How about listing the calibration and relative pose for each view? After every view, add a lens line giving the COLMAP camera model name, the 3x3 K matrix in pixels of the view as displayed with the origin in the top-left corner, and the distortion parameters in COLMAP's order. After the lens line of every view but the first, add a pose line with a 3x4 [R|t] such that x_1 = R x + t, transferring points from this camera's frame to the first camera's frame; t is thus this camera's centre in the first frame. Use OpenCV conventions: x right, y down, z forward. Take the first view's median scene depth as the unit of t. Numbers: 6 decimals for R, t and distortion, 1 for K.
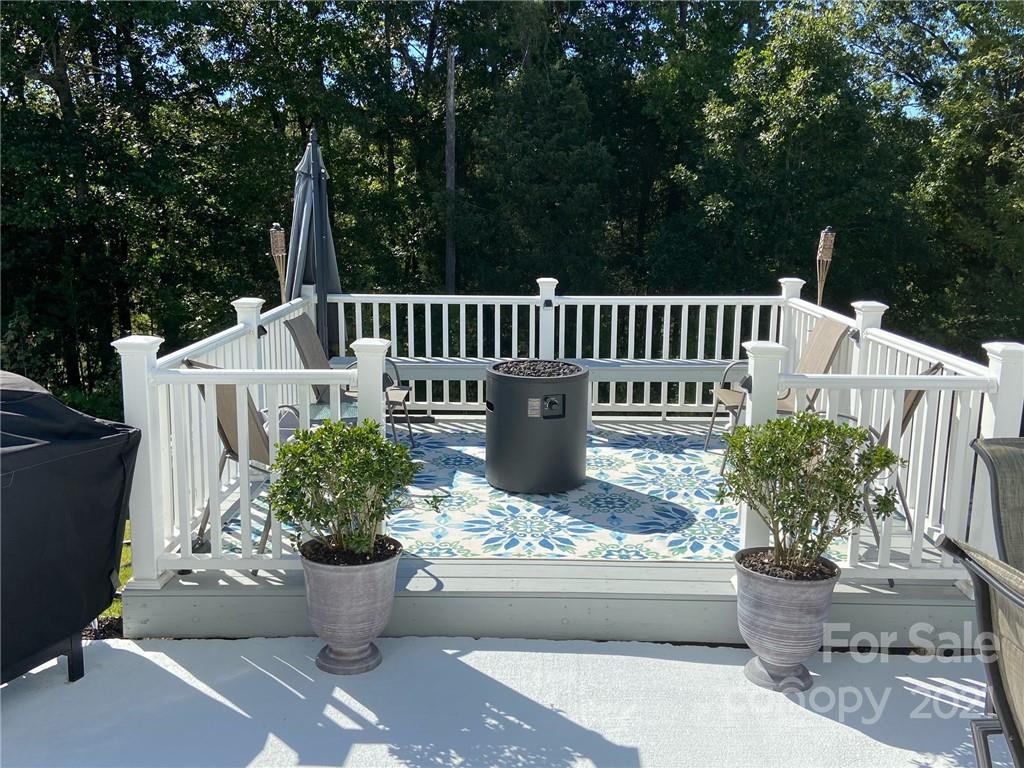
lens RADIAL K [[928.1, 0, 512.0], [0, 928.1, 384.0], [0, 0, 1]] dist [0.073485, -0.004735]
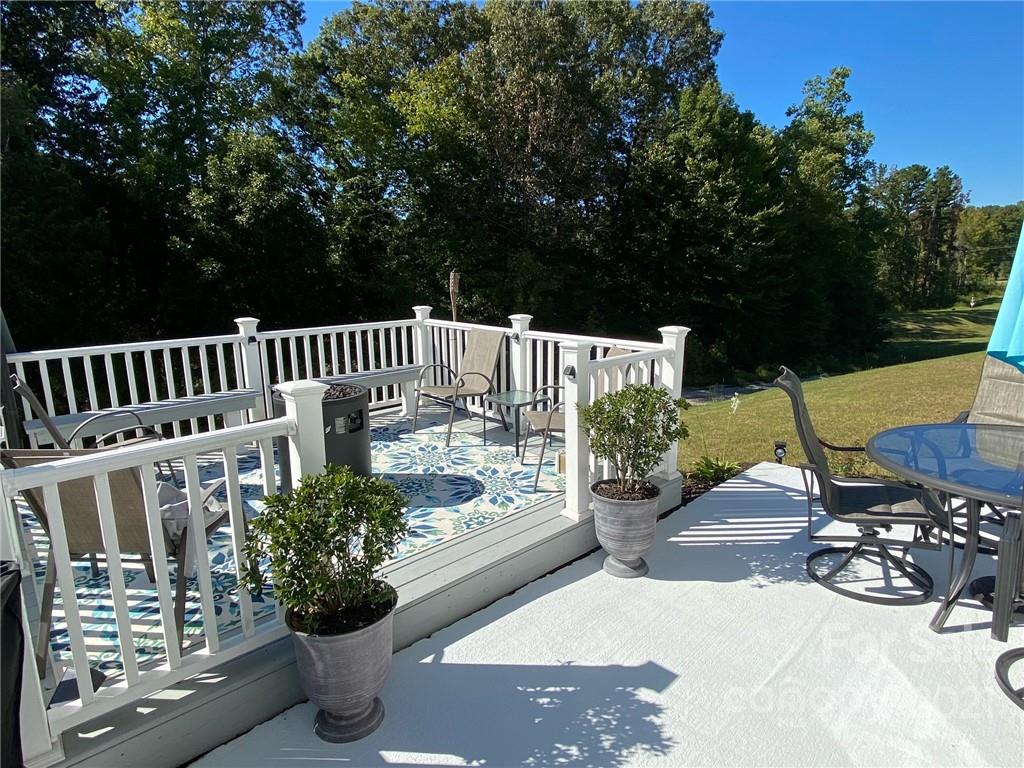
lens RADIAL K [[578.3, 0, 512.0], [0, 578.3, 384.0], [0, 0, 1]] dist [0.077157, -0.090403]
pose [[0.722069, -0.154447, 0.674361, -0.248956], [0.151307, 0.986419, 0.063906, -0.032091], [-0.675073, 0.055891, 0.735631, 0.266846]]
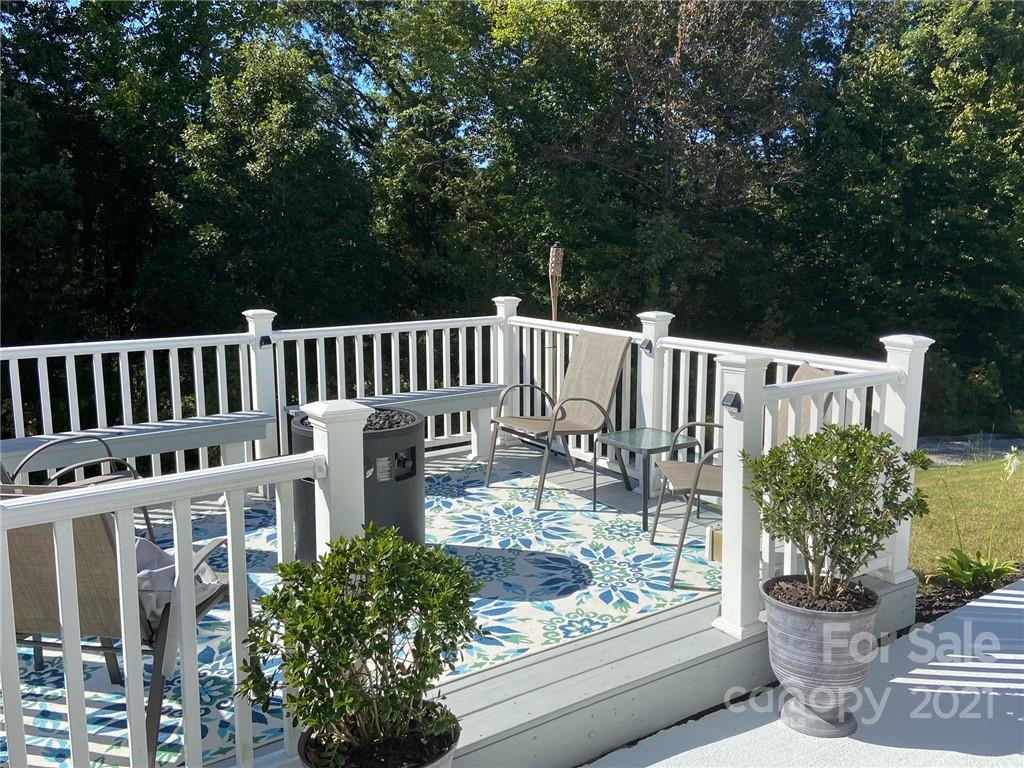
lens RADIAL K [[891.0, 0, 511.5], [0, 891.0, 371.0], [0, 0, 1]] dist [0.131886, -0.183315]
pose [[0.814174, -0.096979, 0.572464, -0.258608], [0.122769, 0.992414, -0.006486, -0.031569], [-0.567492, 0.075561, 0.819904, 0.258687]]
